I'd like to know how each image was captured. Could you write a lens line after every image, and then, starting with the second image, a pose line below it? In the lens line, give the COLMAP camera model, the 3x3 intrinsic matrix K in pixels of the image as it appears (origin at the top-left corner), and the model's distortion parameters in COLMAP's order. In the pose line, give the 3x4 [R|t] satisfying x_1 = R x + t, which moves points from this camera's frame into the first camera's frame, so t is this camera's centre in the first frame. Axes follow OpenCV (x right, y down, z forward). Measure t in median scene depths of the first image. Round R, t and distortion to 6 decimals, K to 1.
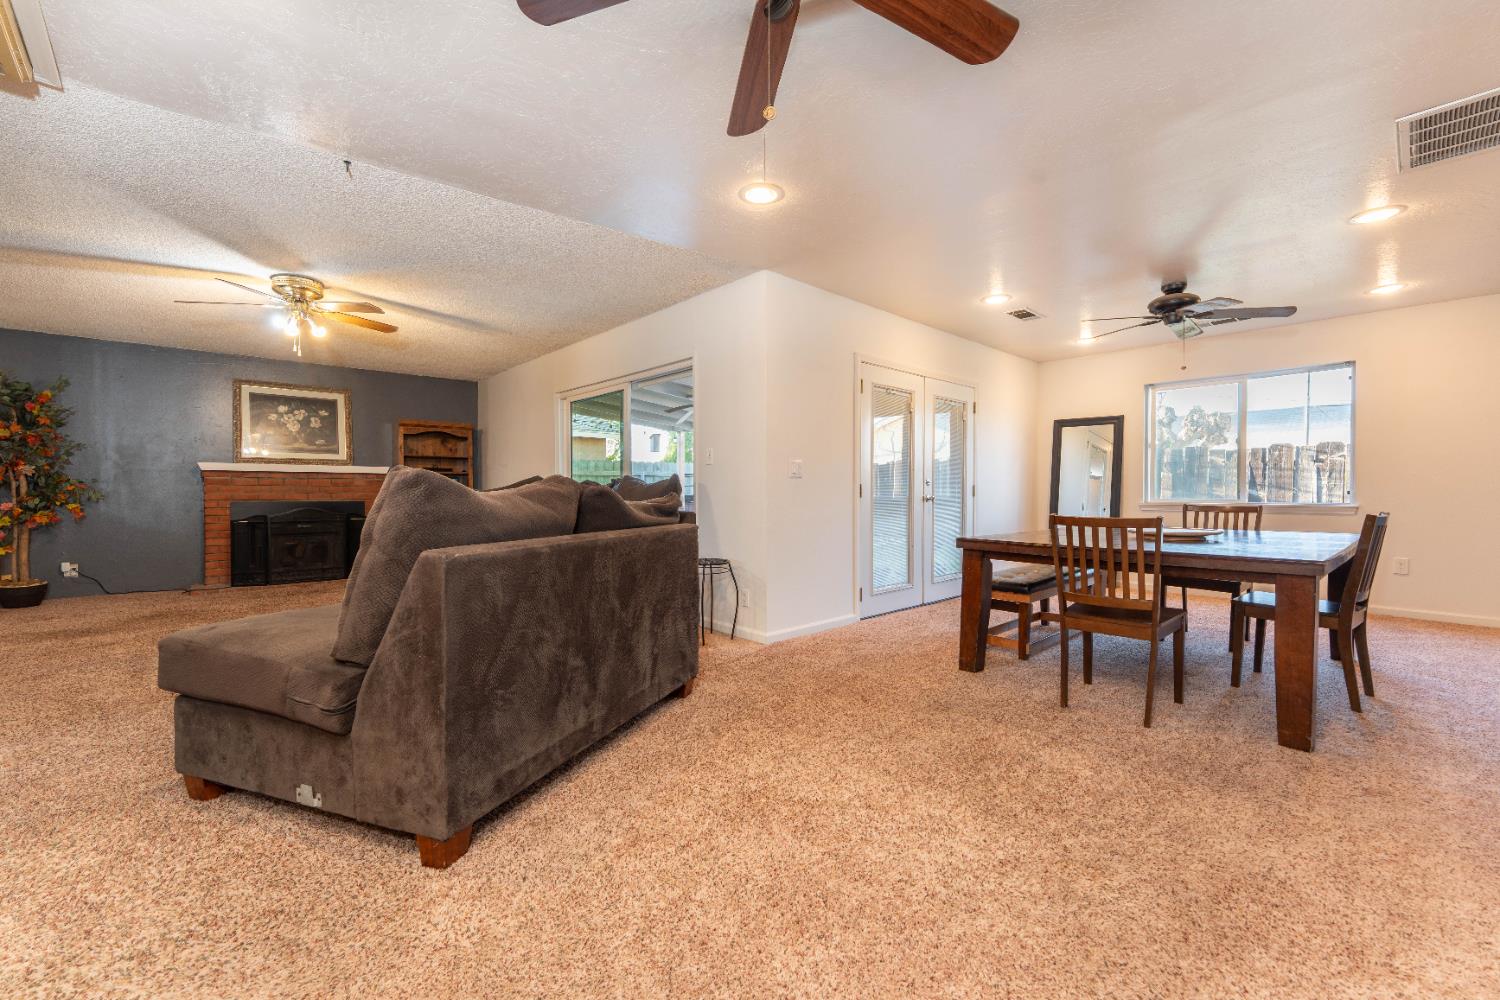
lens RADIAL K [[598.4, 0, 747.2], [0, 598.4, 503.8], [0, 0, 1]] dist [-0.004234, 0.001227]
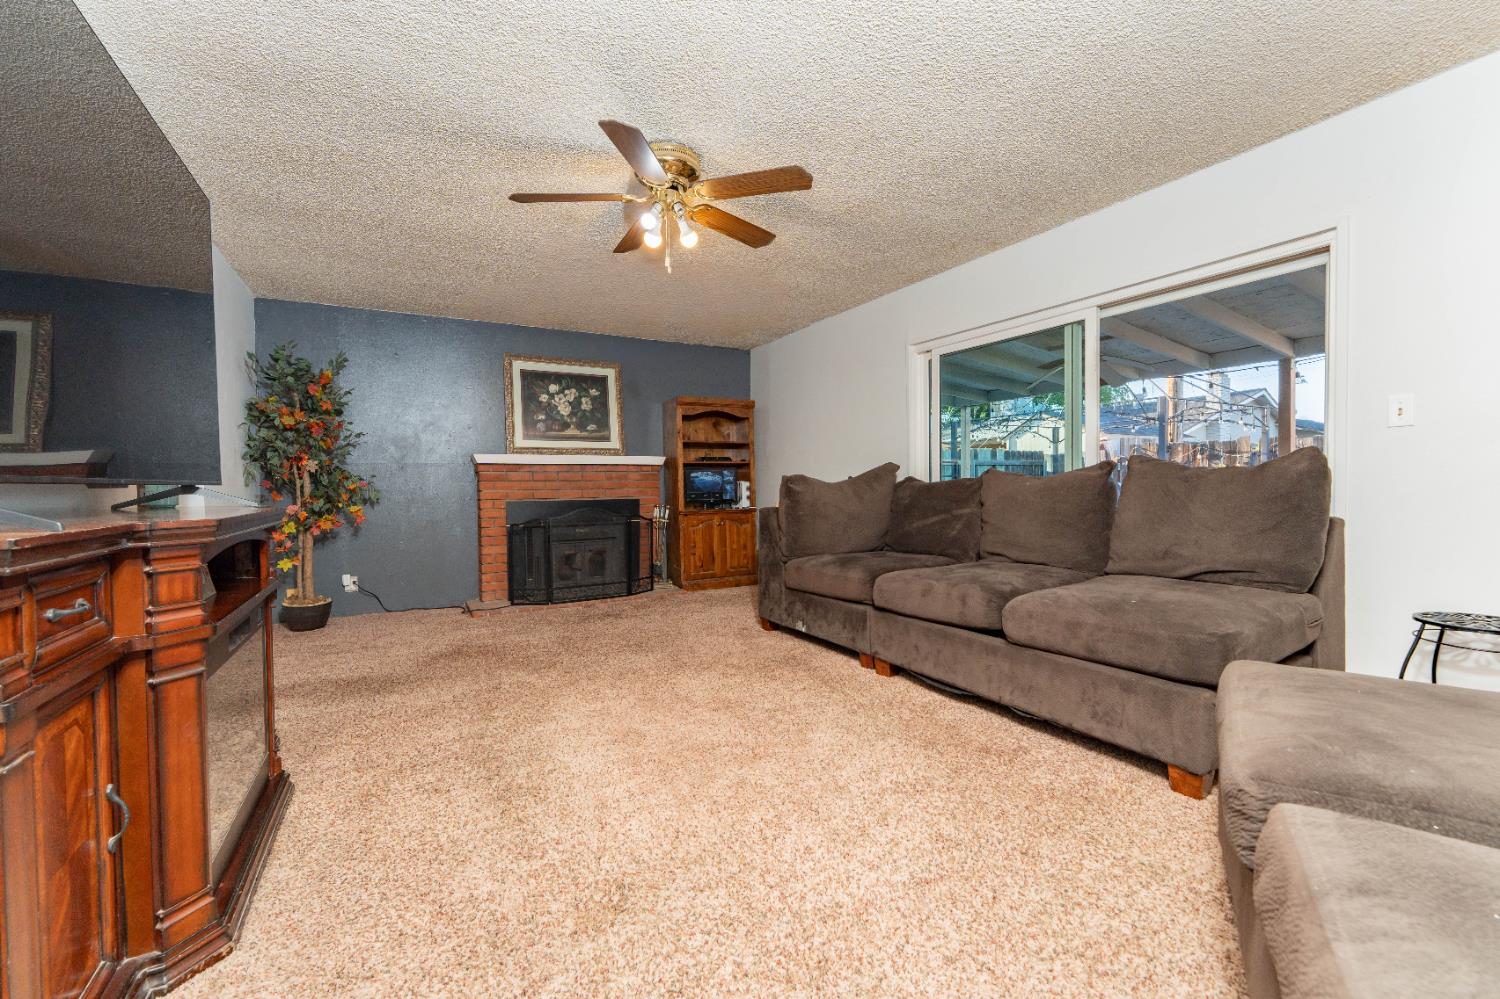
lens RADIAL K [[598.4, 0, 751.0], [0, 598.4, 497.8], [0, 0, 1]] dist [-0.004234, 0.001227]
pose [[0.975520, -0.007780, -0.219772, -0.341530], [0.008789, 0.999955, 0.003616, -0.007559], [0.219734, -0.005459, 0.975545, 0.258220]]
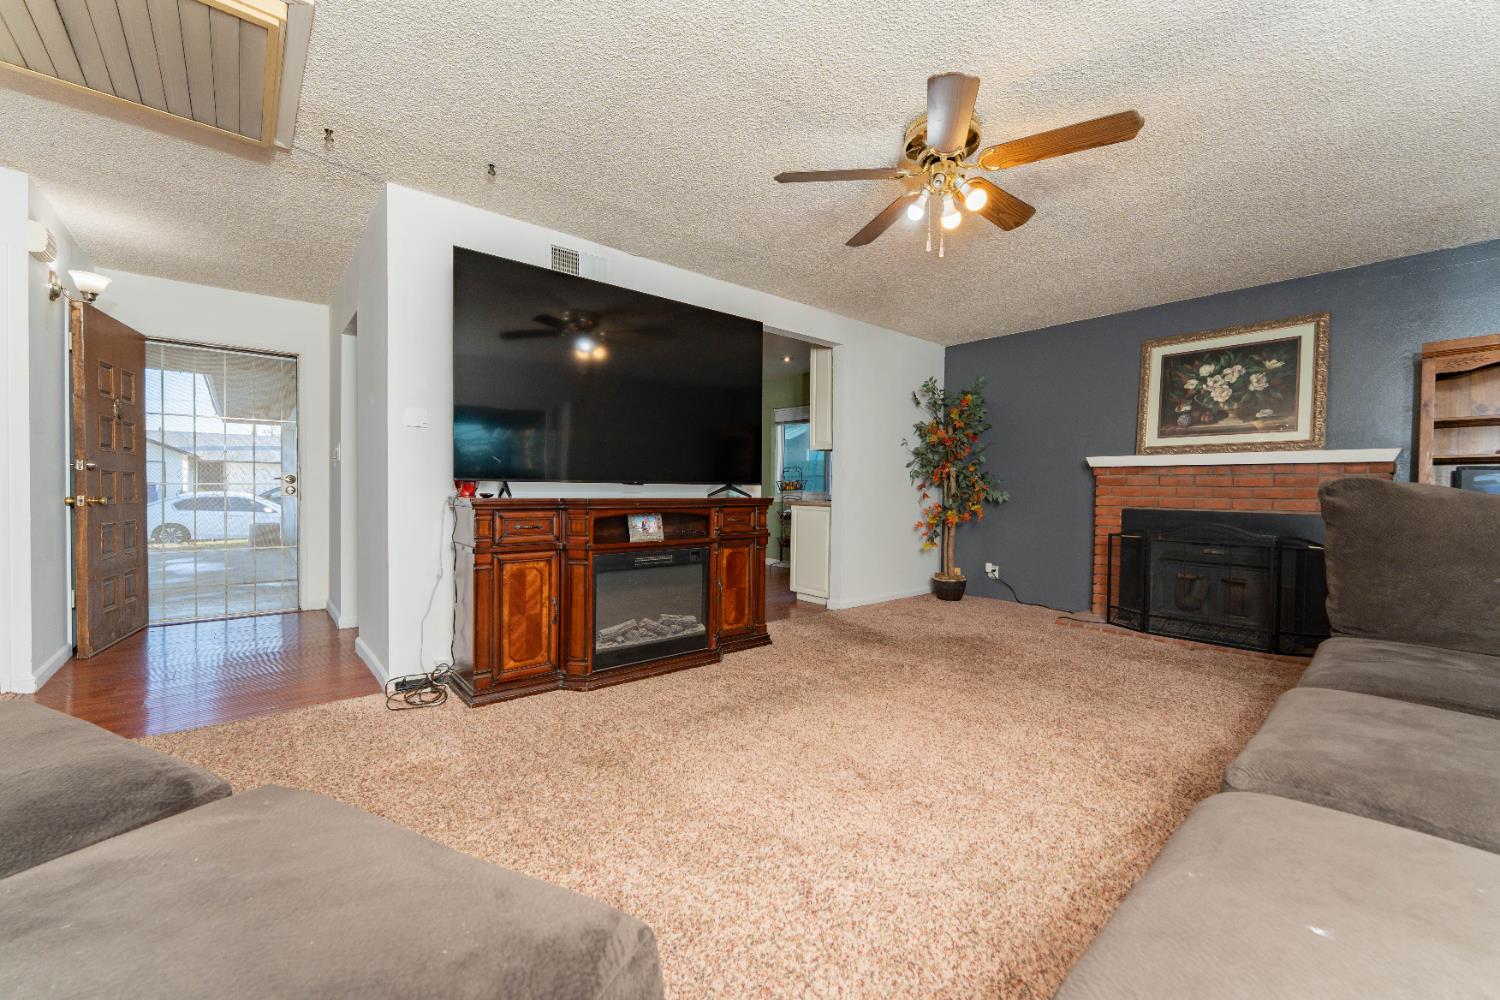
lens RADIAL K [[598.4, 0, 764.0], [0, 598.4, 501.3], [0, 0, 1]] dist [-0.004234, 0.001227]
pose [[-0.005835, 0.020378, -0.999775, -0.118007], [-0.032940, 0.999246, 0.020560, -0.011867], [0.999440, 0.033052, -0.005159, 0.539805]]
